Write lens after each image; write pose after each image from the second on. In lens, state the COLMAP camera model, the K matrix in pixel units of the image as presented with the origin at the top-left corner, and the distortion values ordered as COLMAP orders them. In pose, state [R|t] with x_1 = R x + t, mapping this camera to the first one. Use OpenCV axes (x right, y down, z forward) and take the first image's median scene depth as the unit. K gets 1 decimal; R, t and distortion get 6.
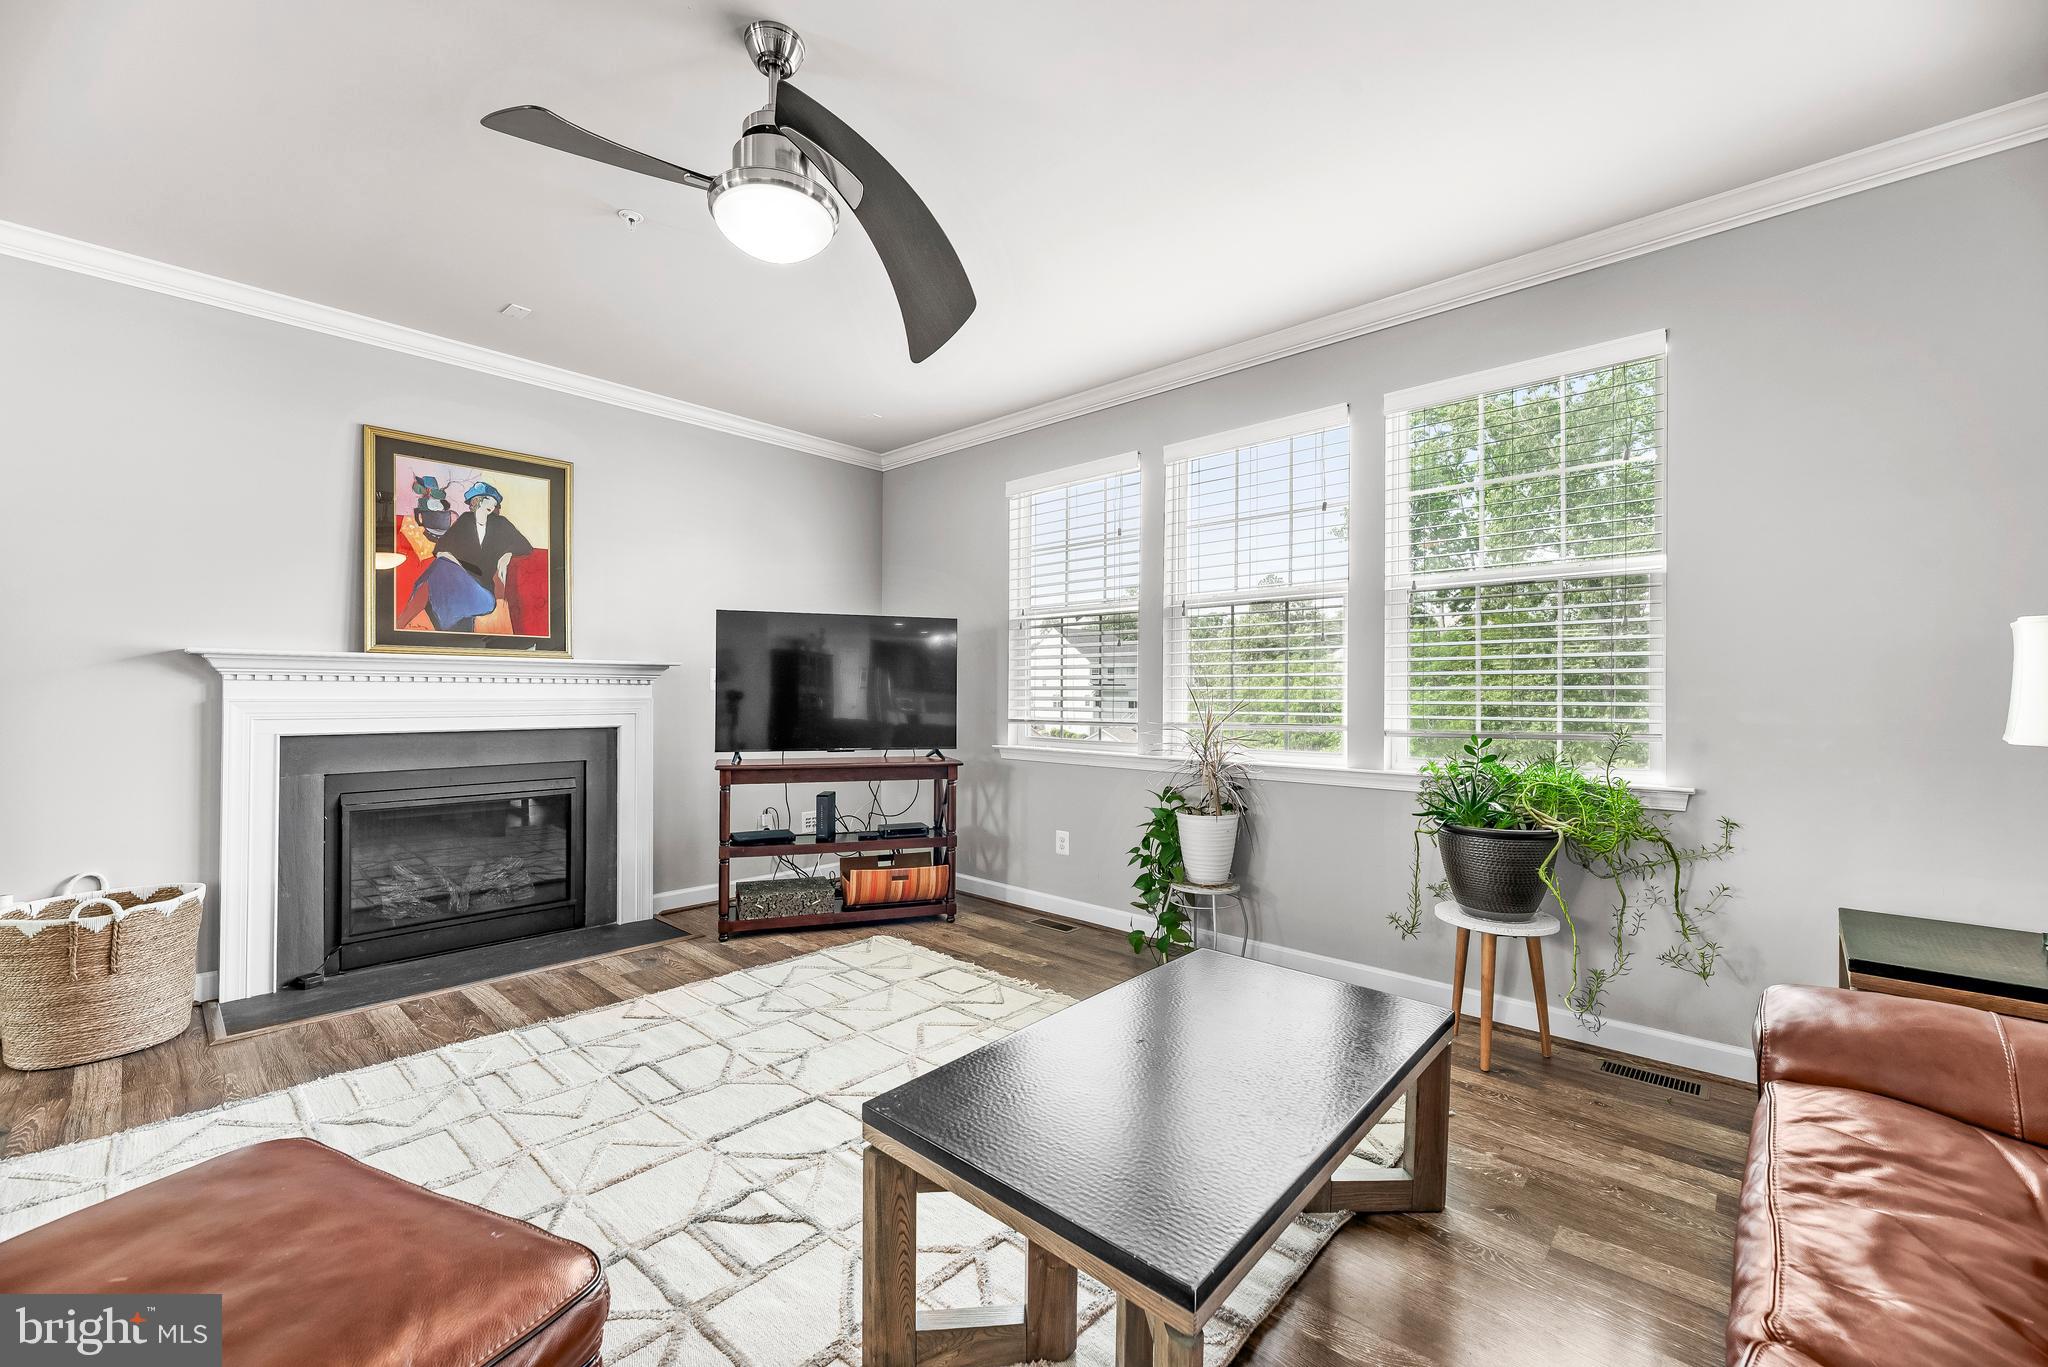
lens RADIAL K [[830.6, 0, 1021.9], [0, 830.6, 691.5], [0, 0, 1]] dist [-0.005808, 0.001518]
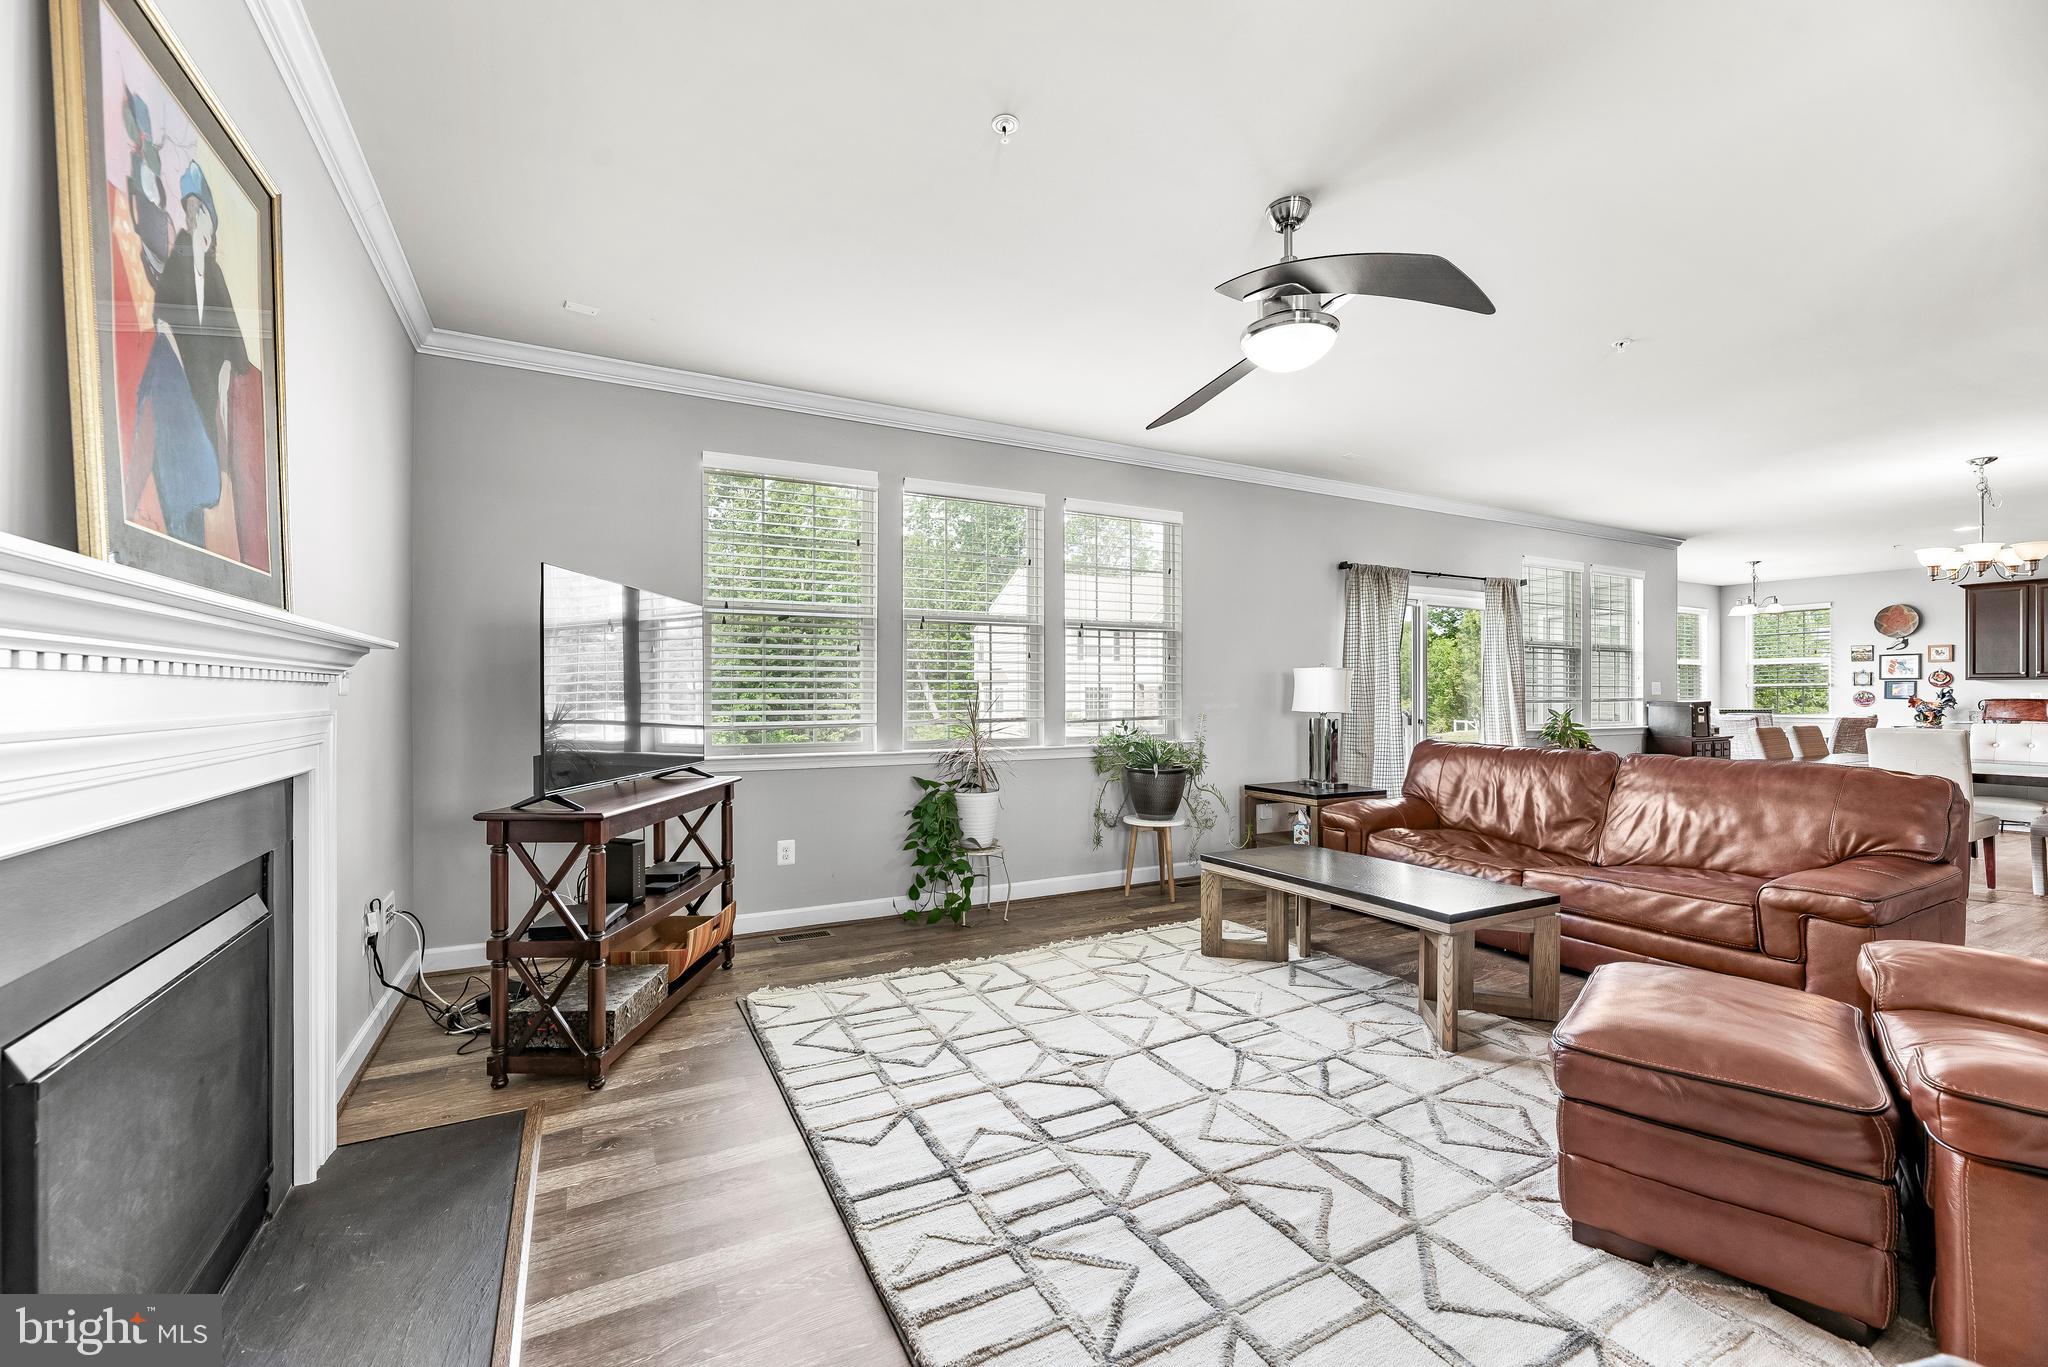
lens RADIAL K [[830.6, 0, 1022.8], [0, 830.6, 687.2], [0, 0, 1]] dist [-0.005808, 0.001518]
pose [[0.333369, 0.005157, 0.942782, -0.897264], [-0.000257, 0.999985, -0.005379, -0.002604], [-0.942796, 0.001551, 0.333366, 0.504477]]
